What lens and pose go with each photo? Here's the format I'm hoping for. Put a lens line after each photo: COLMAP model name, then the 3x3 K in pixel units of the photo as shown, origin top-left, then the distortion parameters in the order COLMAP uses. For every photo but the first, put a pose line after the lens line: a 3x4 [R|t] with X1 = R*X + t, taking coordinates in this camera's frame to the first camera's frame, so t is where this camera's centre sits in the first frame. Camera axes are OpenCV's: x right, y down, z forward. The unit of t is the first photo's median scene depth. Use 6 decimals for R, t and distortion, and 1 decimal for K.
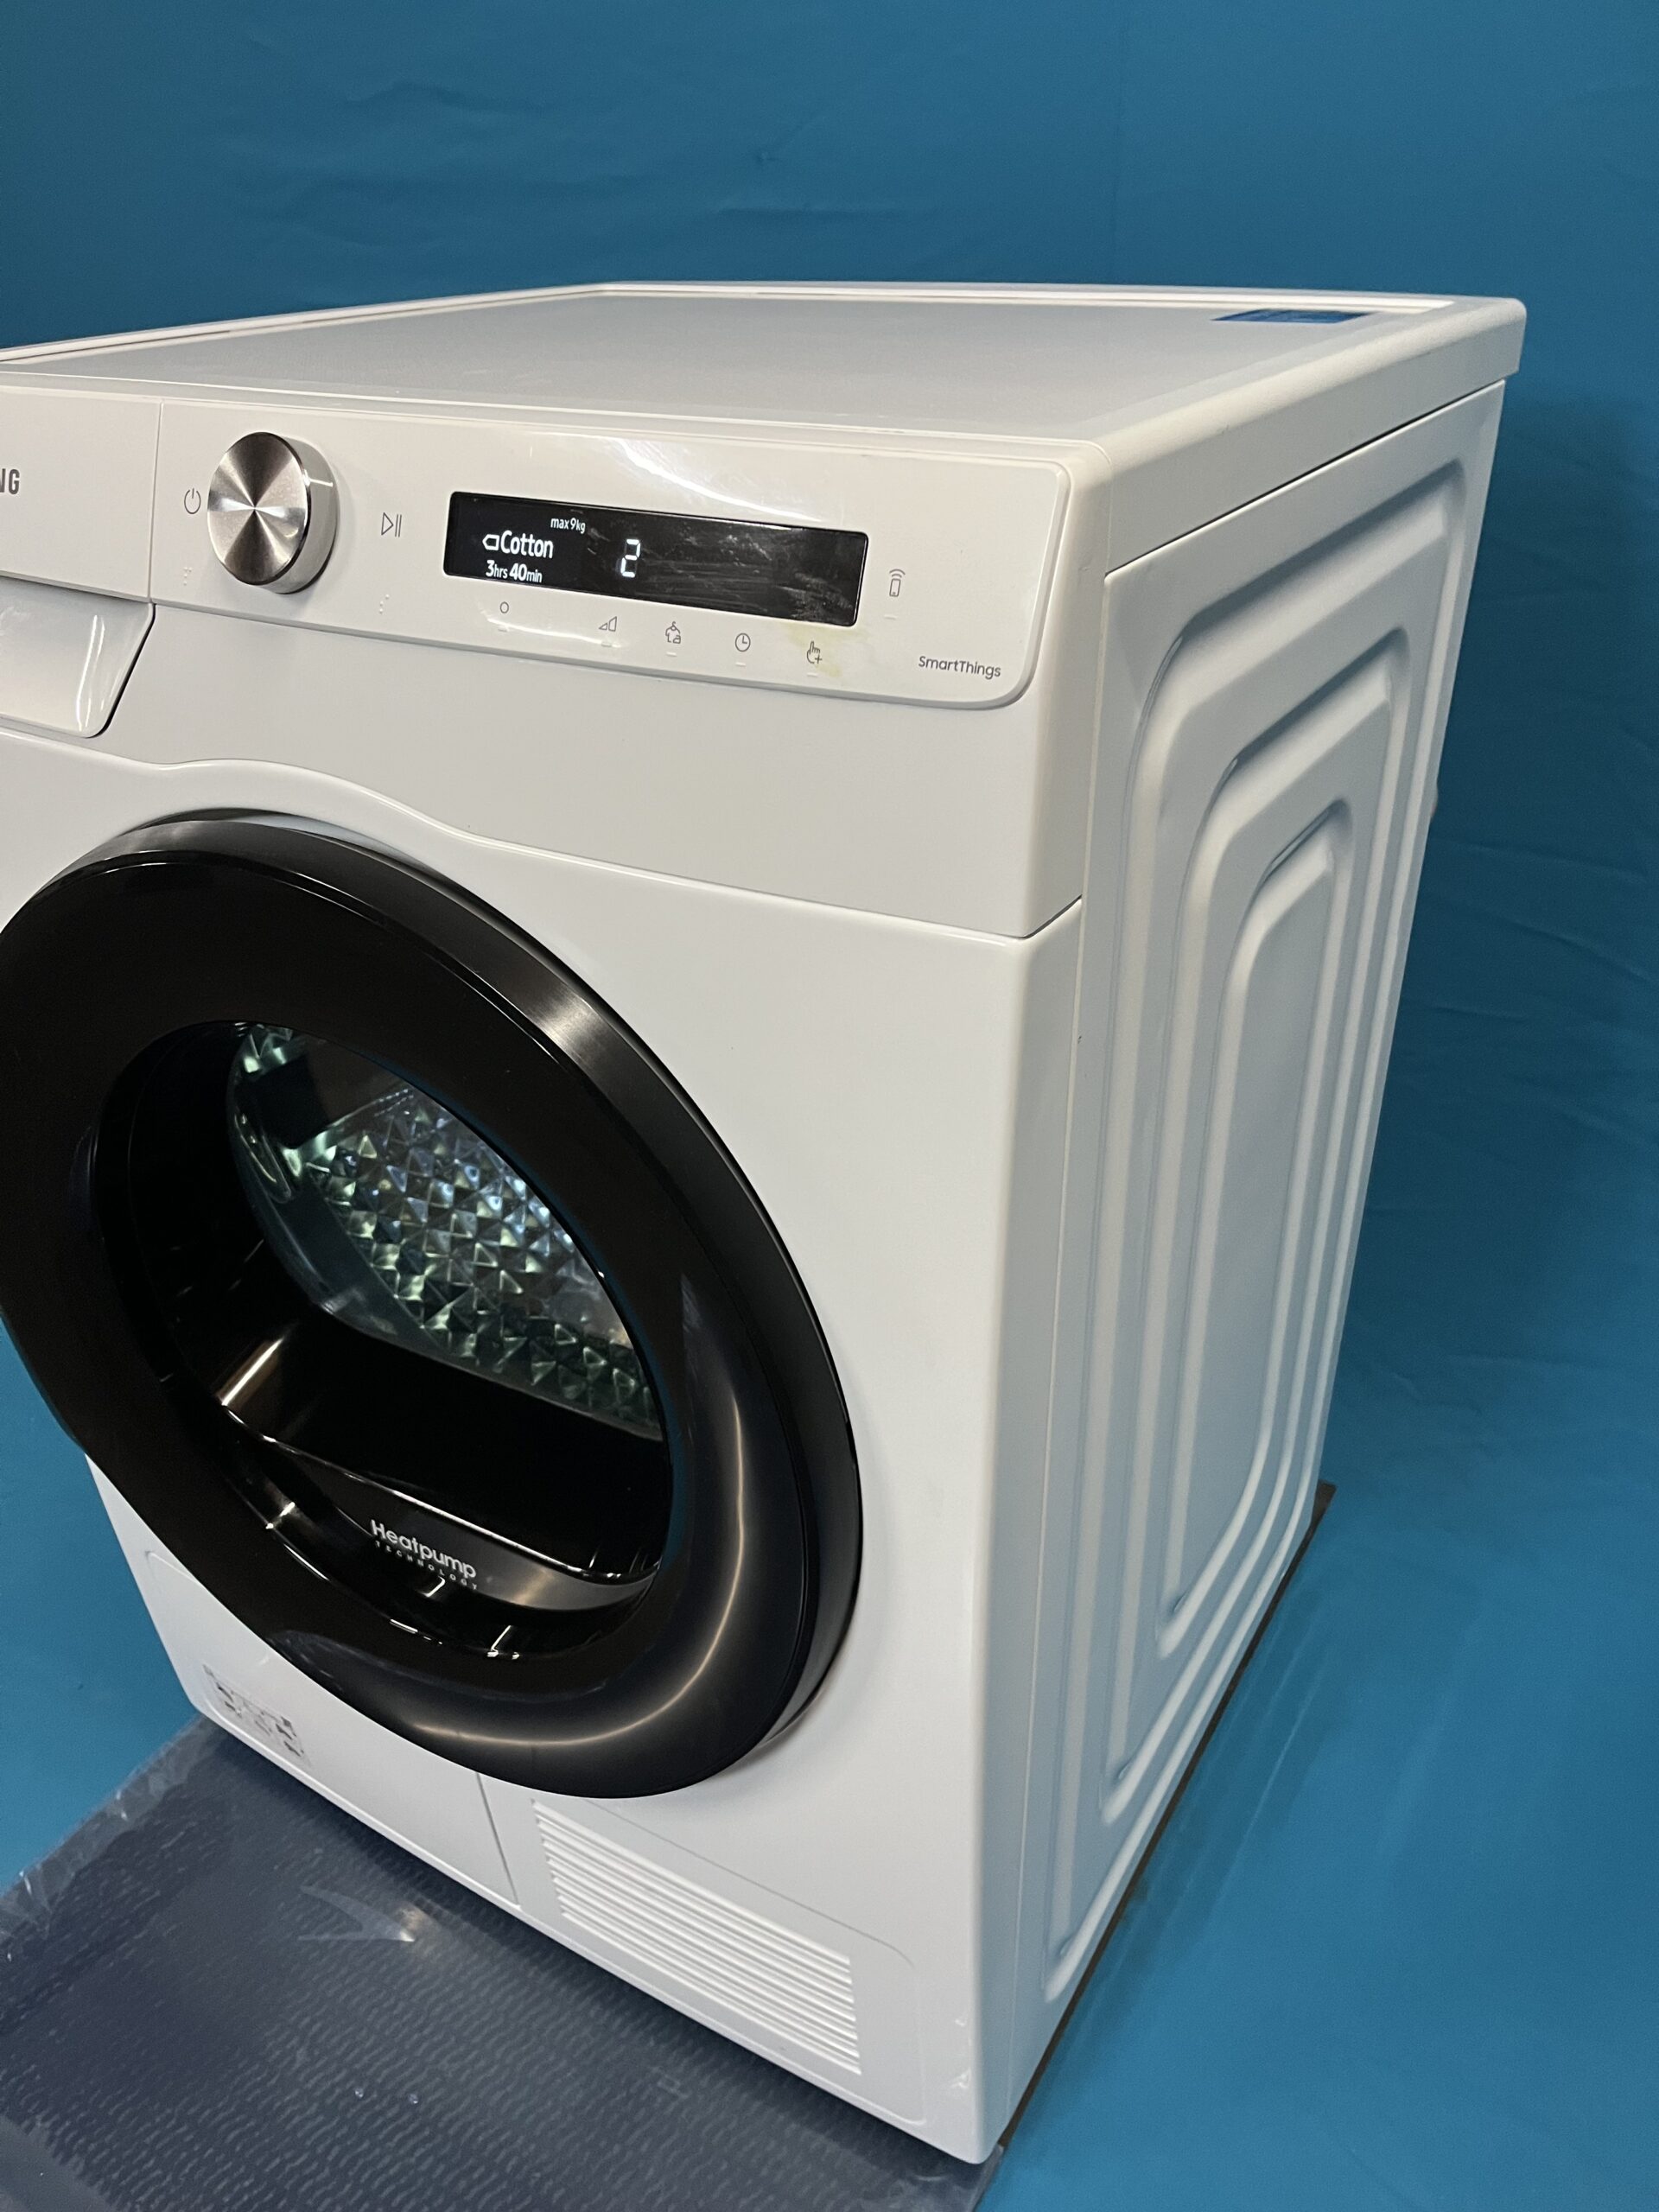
lens RADIAL K [[1698.8, 0, 822.4], [0, 1698.8, 1119.1], [0, 0, 1]] dist [0.042556, -0.077140]
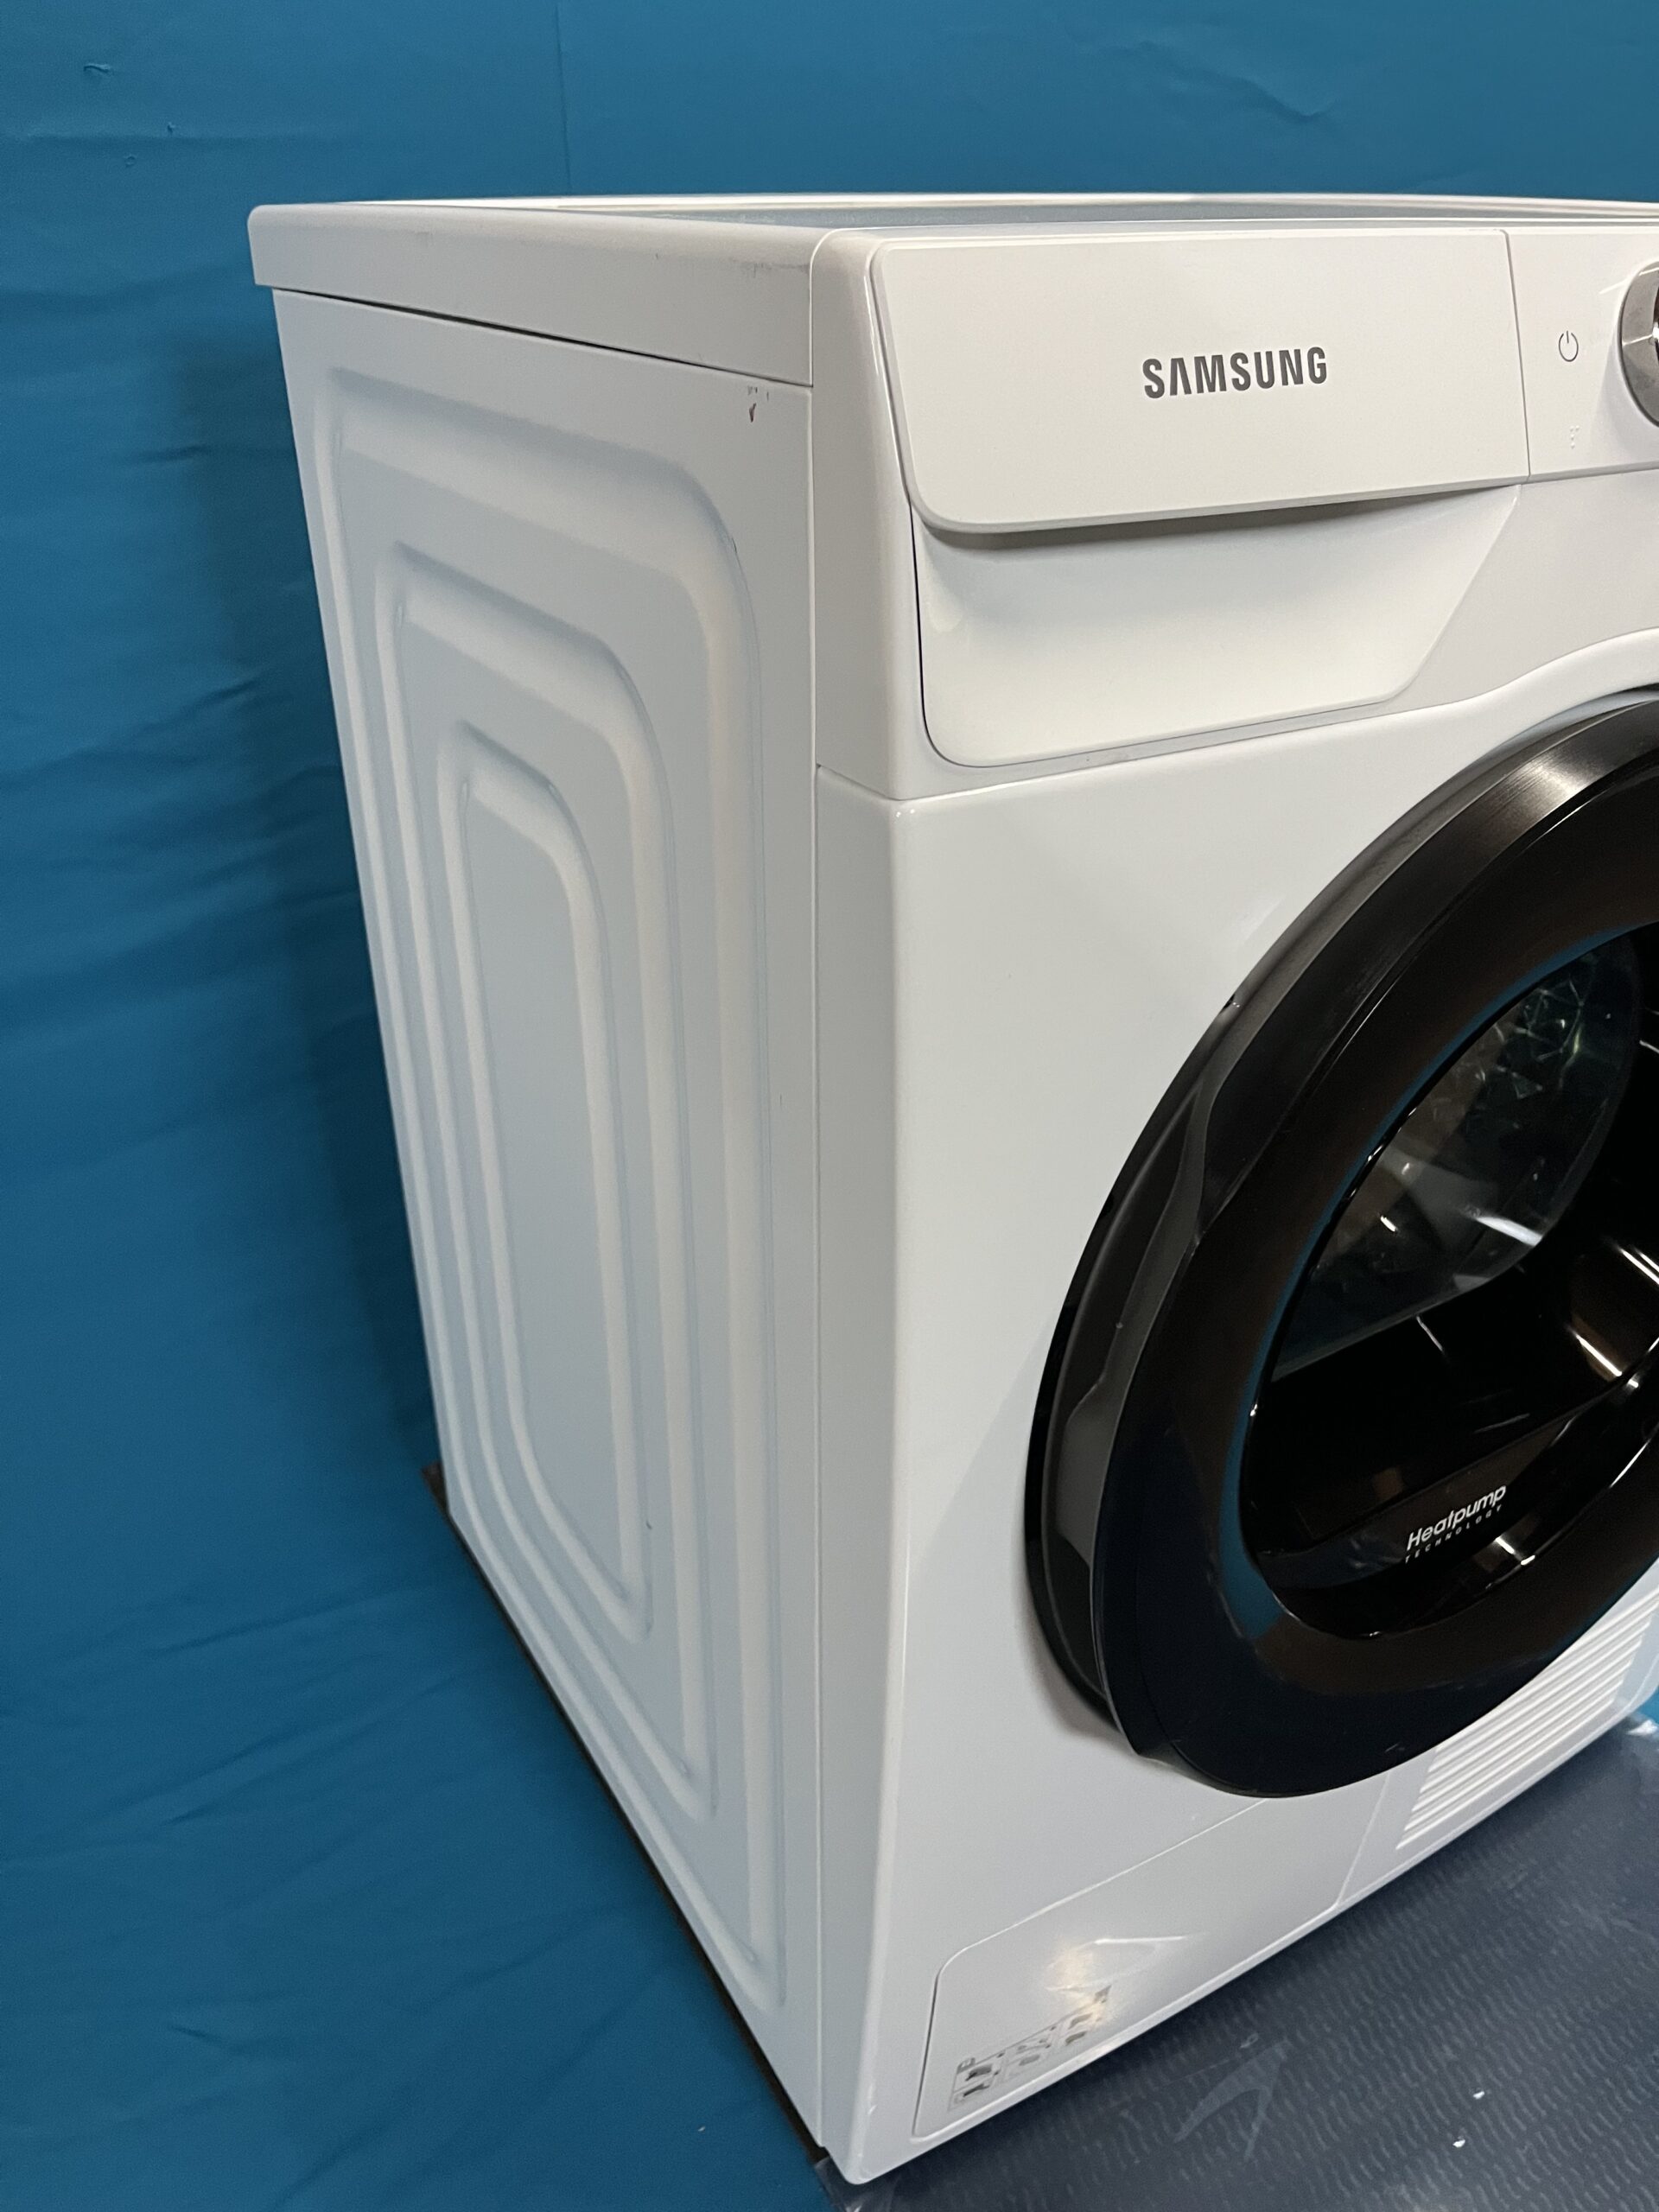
lens RADIAL K [[1698.8, 0, 822.4], [0, 1698.8, 1119.1], [0, 0, 1]] dist [0.042556, -0.077140]
pose [[0.464182, -0.415021, 0.782491, -1.088830], [0.427524, 0.878690, 0.212432, -0.295547], [-0.775730, 0.235927, 0.585304, 0.718993]]
